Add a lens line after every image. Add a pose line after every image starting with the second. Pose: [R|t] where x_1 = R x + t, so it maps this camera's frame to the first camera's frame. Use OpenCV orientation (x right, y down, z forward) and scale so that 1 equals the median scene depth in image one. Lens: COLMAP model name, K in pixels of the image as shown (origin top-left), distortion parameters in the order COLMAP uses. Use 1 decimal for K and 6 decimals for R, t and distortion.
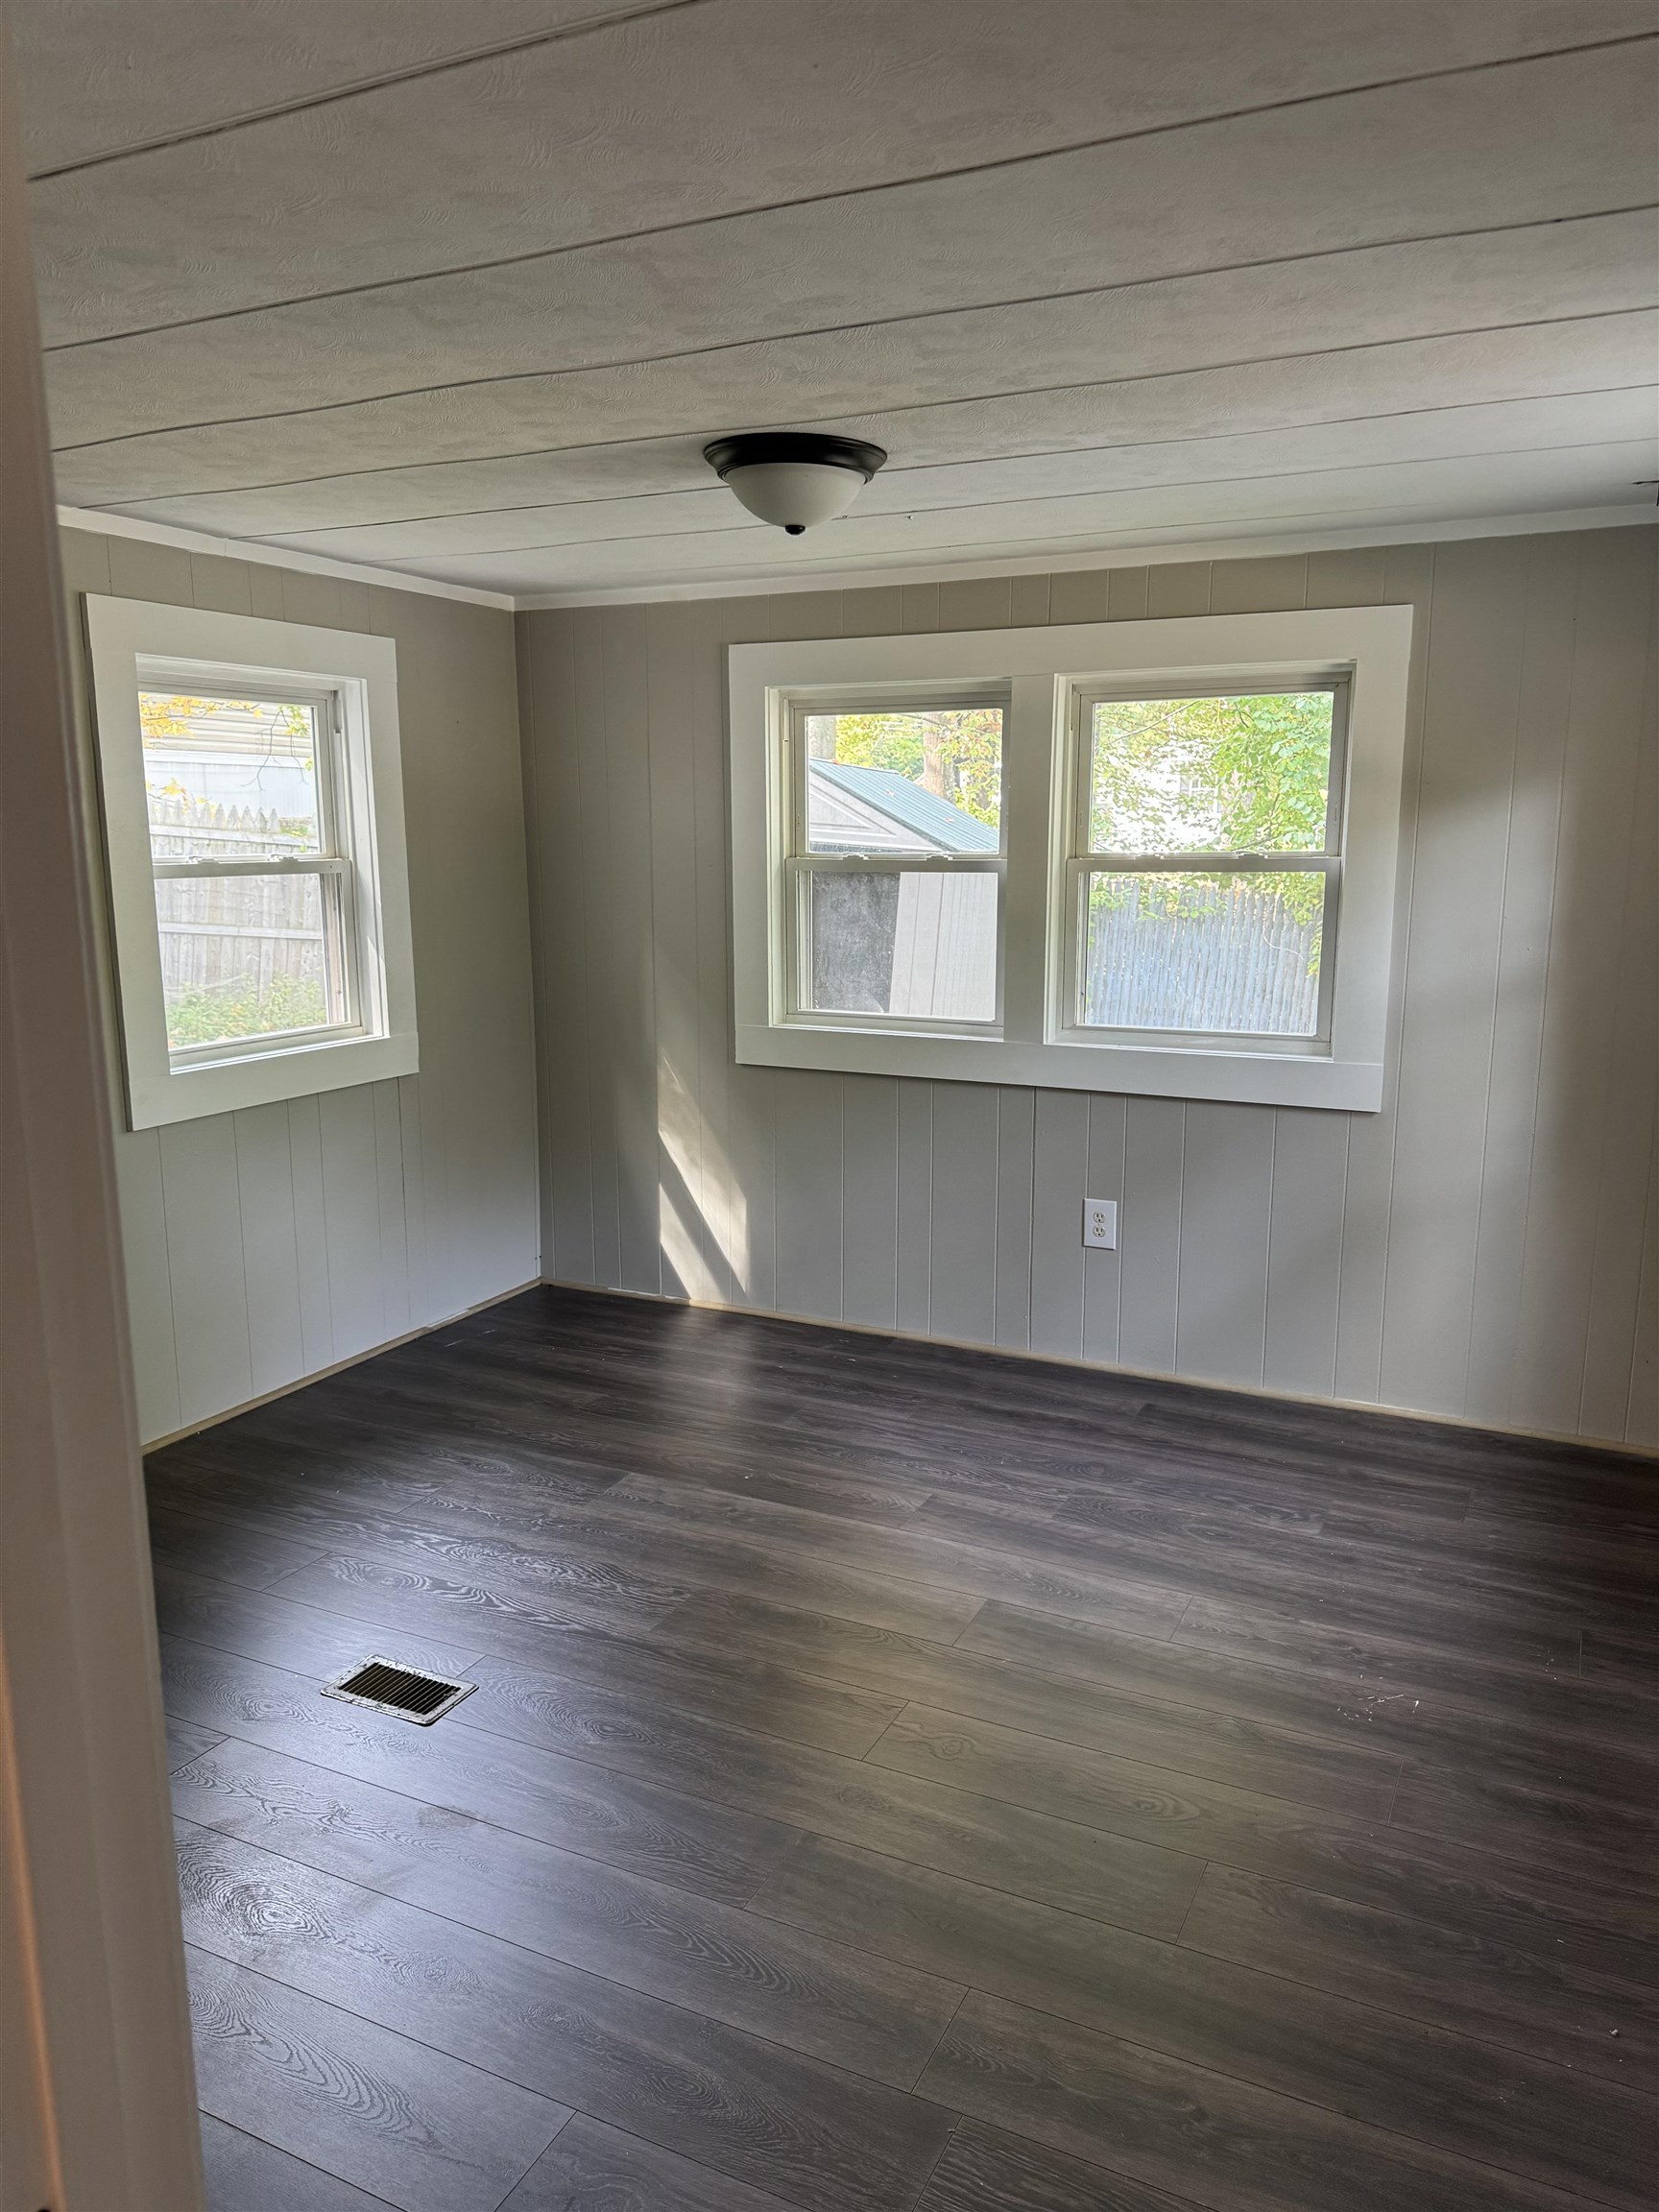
lens RADIAL K [[1544.4, 0, 829.5], [0, 1544.4, 1106.0], [0, 0, 1]] dist [0.192613, -0.294141]
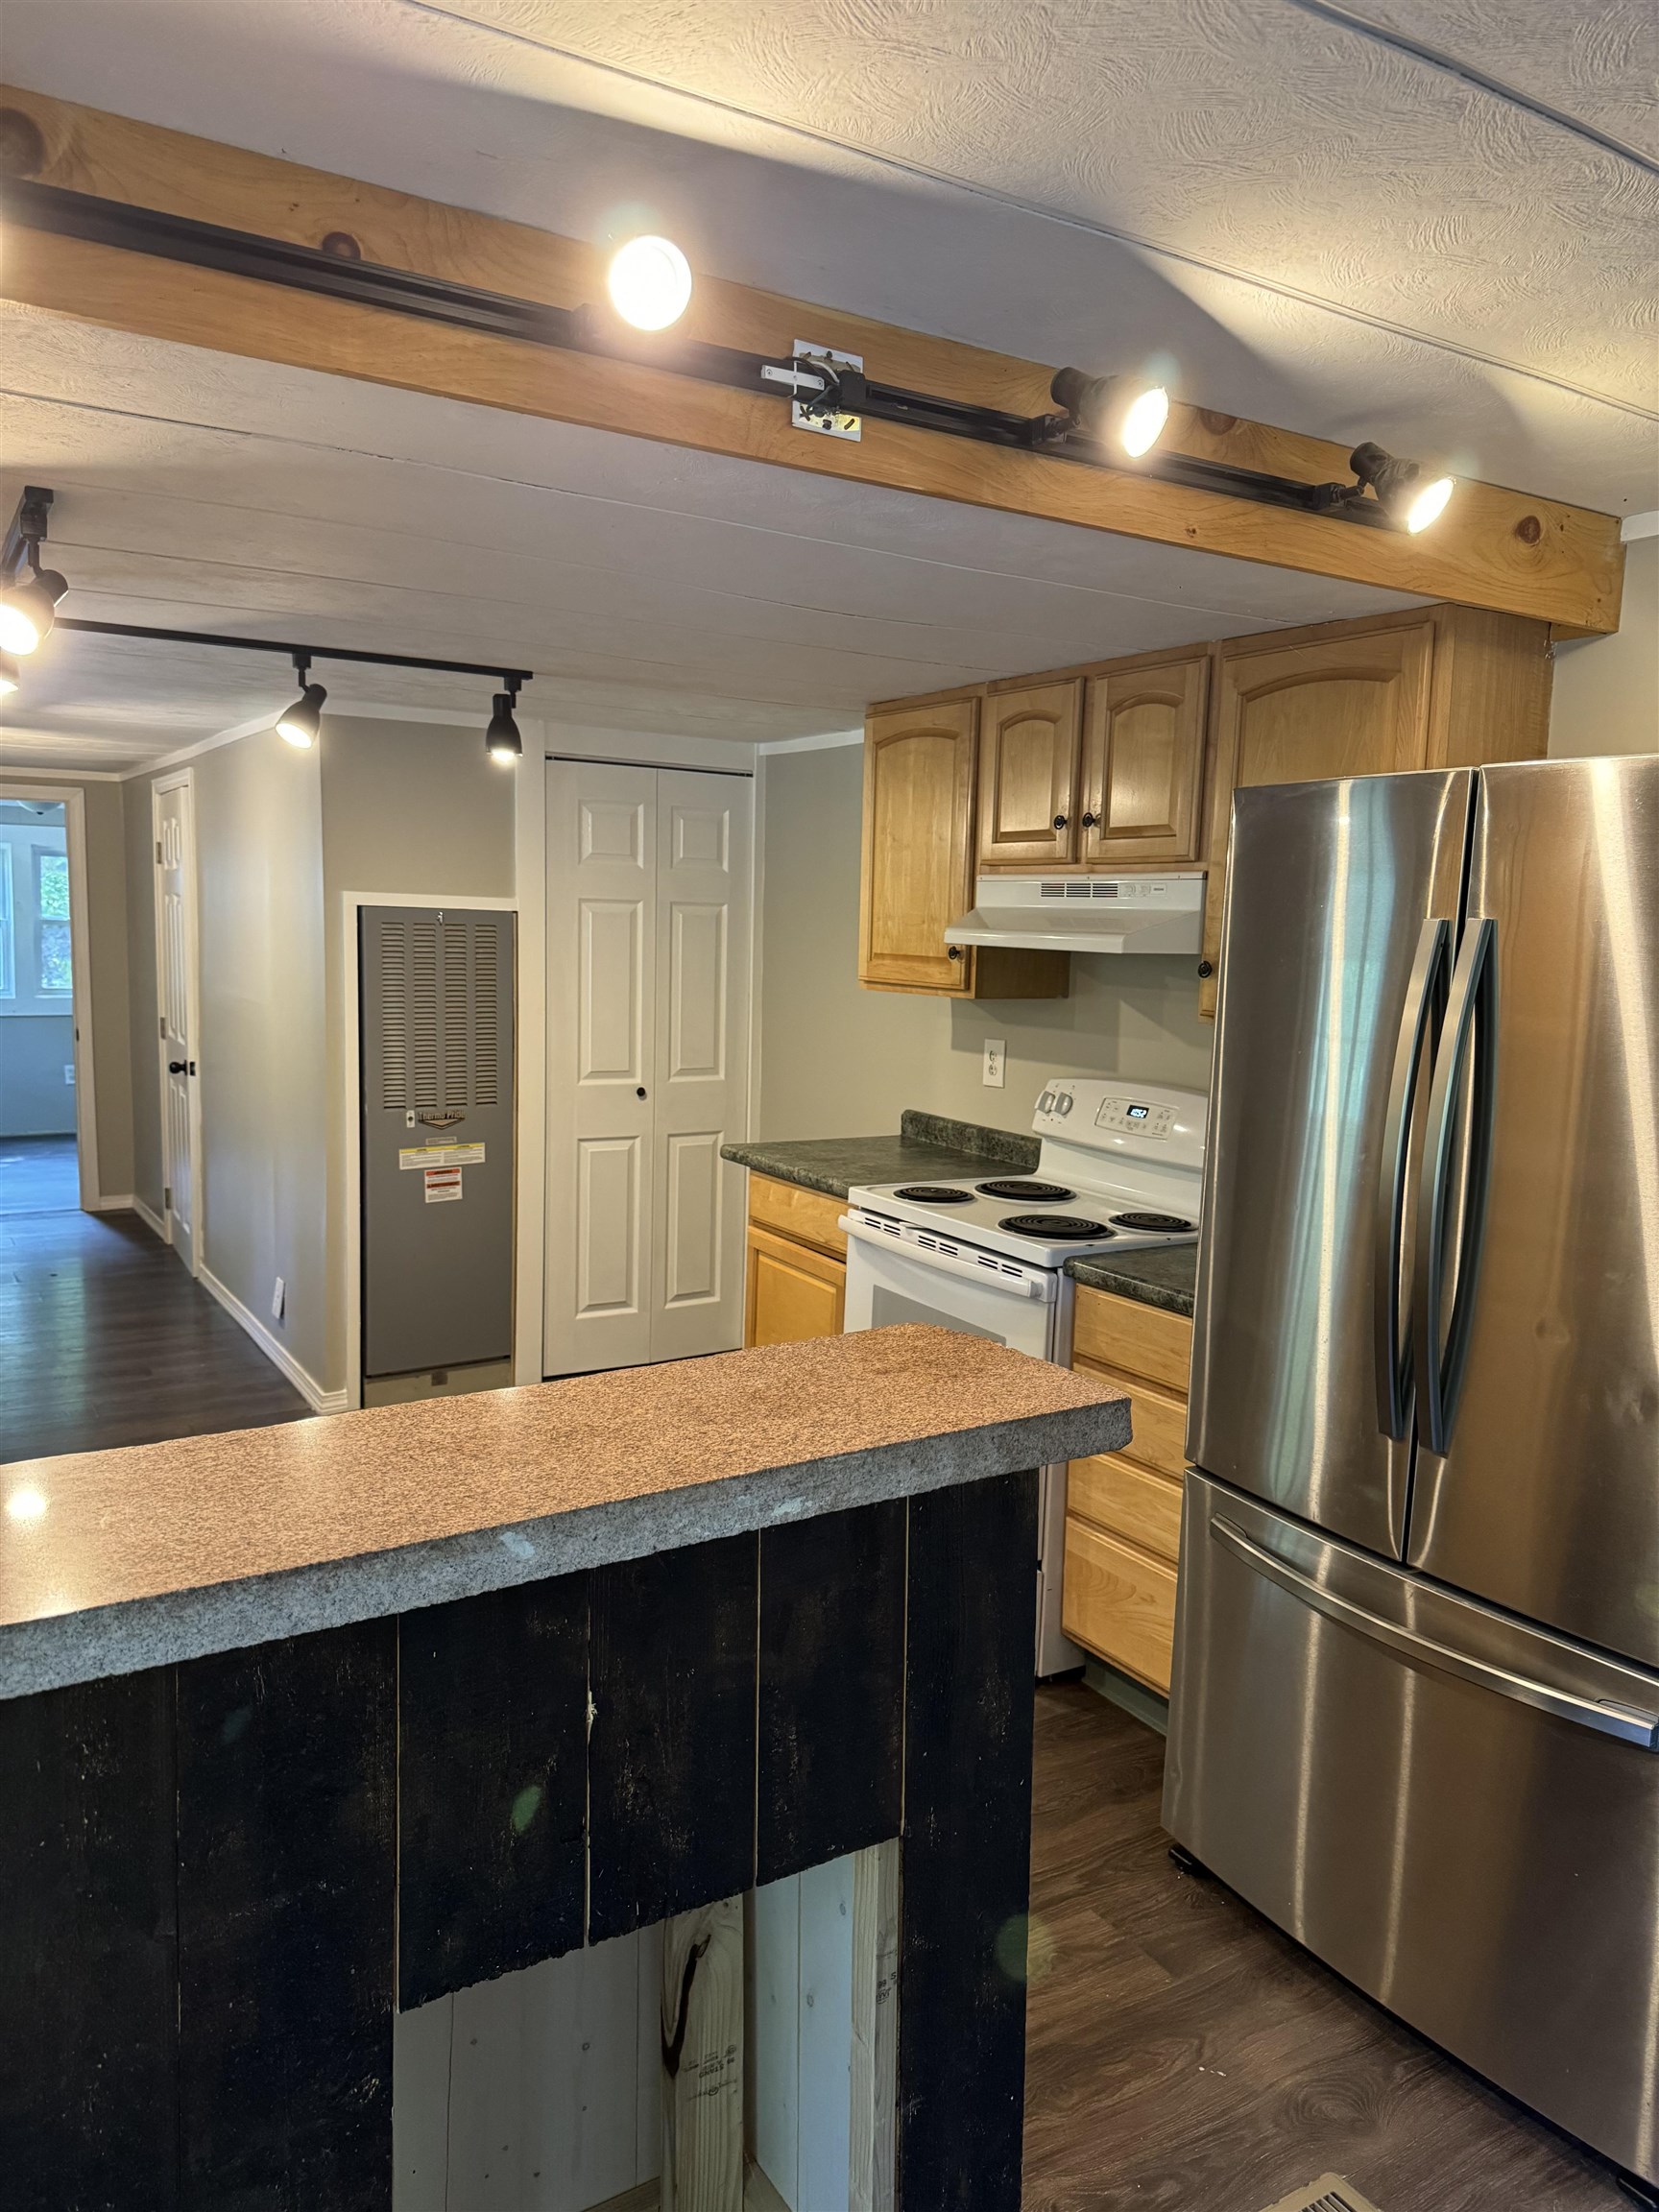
lens RADIAL K [[1549.0, 0, 843.4], [0, 1549.0, 1109.0], [0, 0, 1]] dist [0.091192, -0.120730]
pose [[0.536657, -0.064289, 0.841348, -1.230681], [0.101326, 0.994788, 0.011382, 0.222582], [-0.837694, 0.079142, 0.540374, -1.300982]]
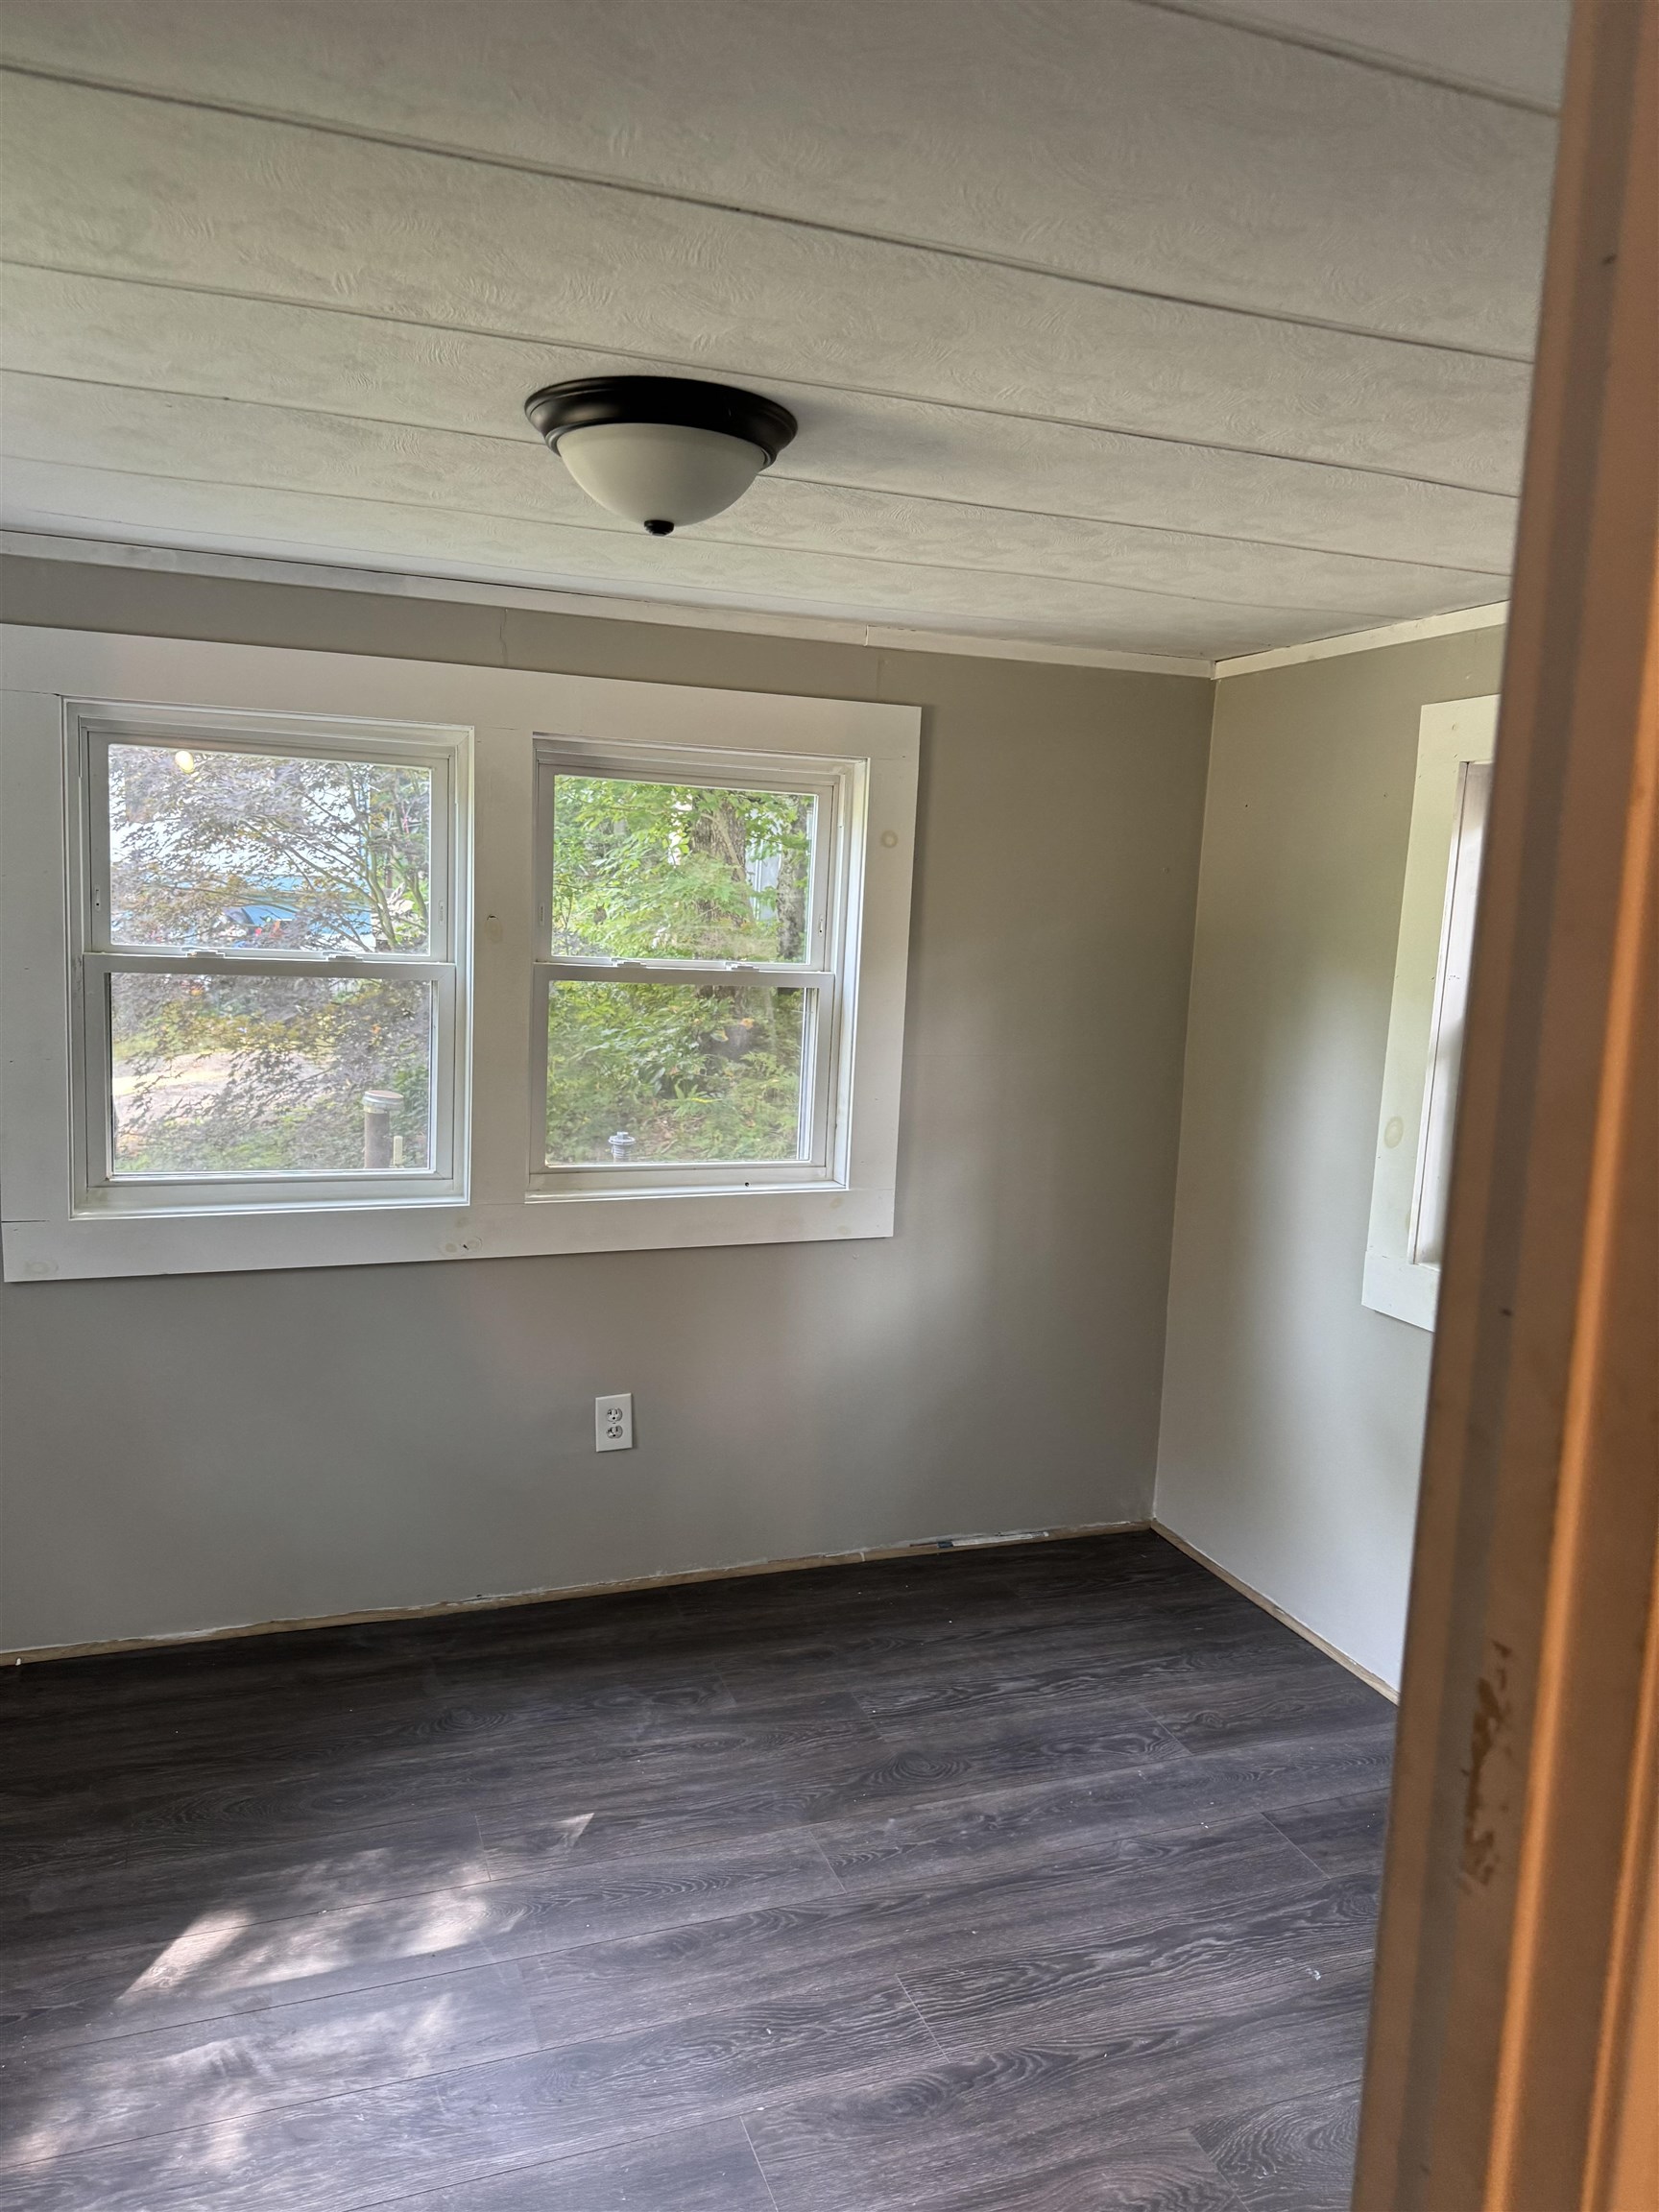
lens RADIAL K [[1549.0, 0, 843.4], [0, 1549.0, 1109.0], [0, 0, 1]] dist [0.091192, -0.120730]
pose [[0.687848, -0.051223, 0.724045, -0.322390], [0.066747, 0.997744, 0.007177, -0.083917], [-0.722780, 0.043391, 0.689715, 0.348336]]
